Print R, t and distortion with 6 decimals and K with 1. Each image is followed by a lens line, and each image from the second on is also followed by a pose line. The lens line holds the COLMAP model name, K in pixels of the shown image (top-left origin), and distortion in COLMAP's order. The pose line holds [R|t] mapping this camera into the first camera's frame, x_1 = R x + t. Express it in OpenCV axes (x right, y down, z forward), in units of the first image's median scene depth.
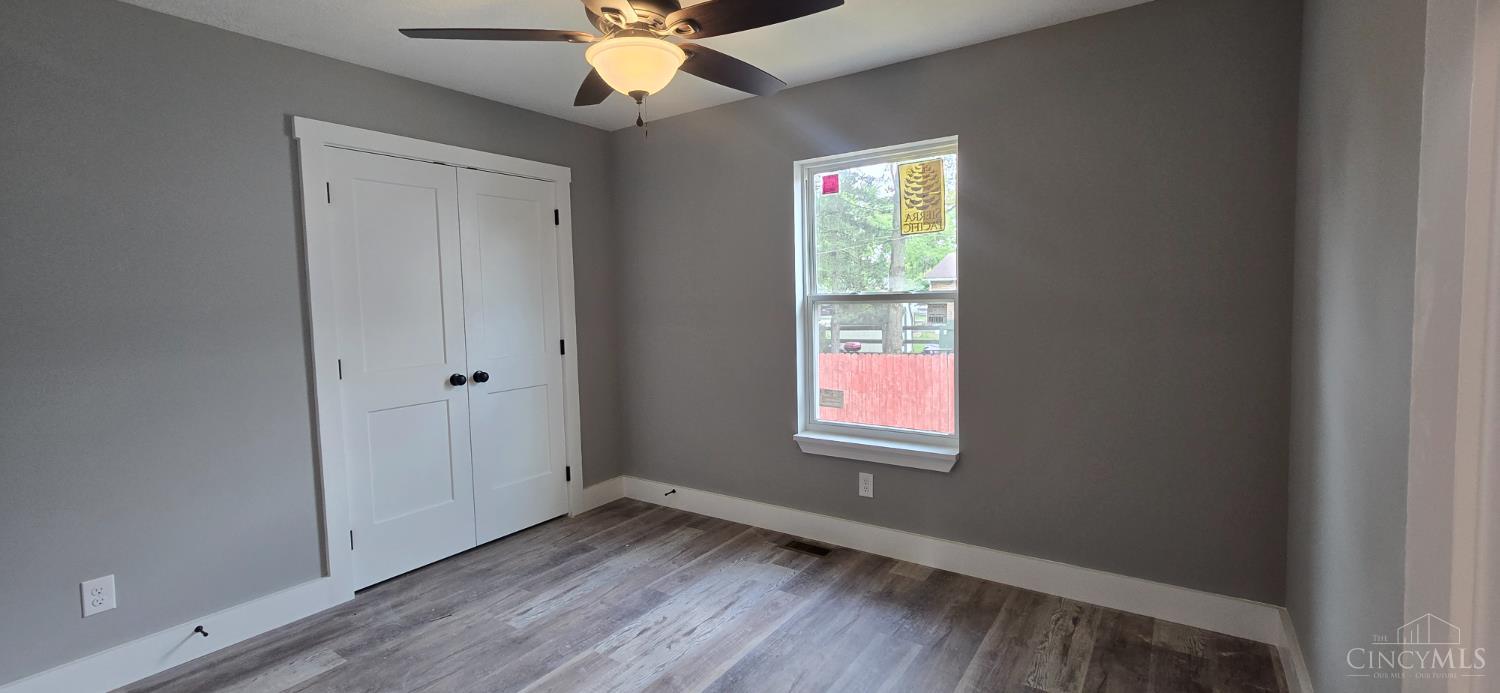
lens RADIAL K [[603.8, 0, 737.7], [0, 603.8, 333.2], [0, 0, 1]] dist [-0.001539, -0.000025]
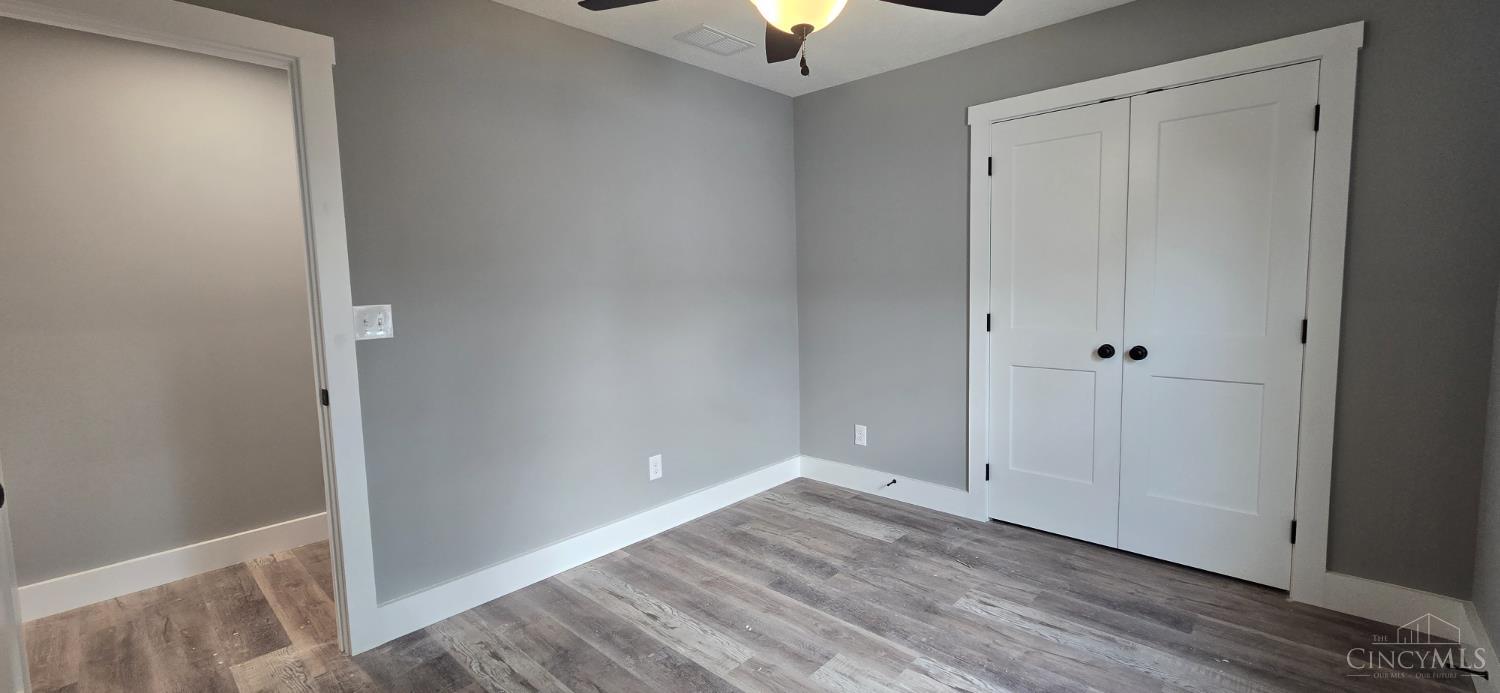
lens RADIAL K [[603.8, 0, 782.5], [0, 603.8, 336.2], [0, 0, 1]] dist [-0.001539, -0.000025]
pose [[-0.079509, 0.120303, -0.989548, 0.492219], [-0.035015, 0.991741, 0.123383, -0.040489], [0.996219, 0.044459, -0.074640, 0.687274]]
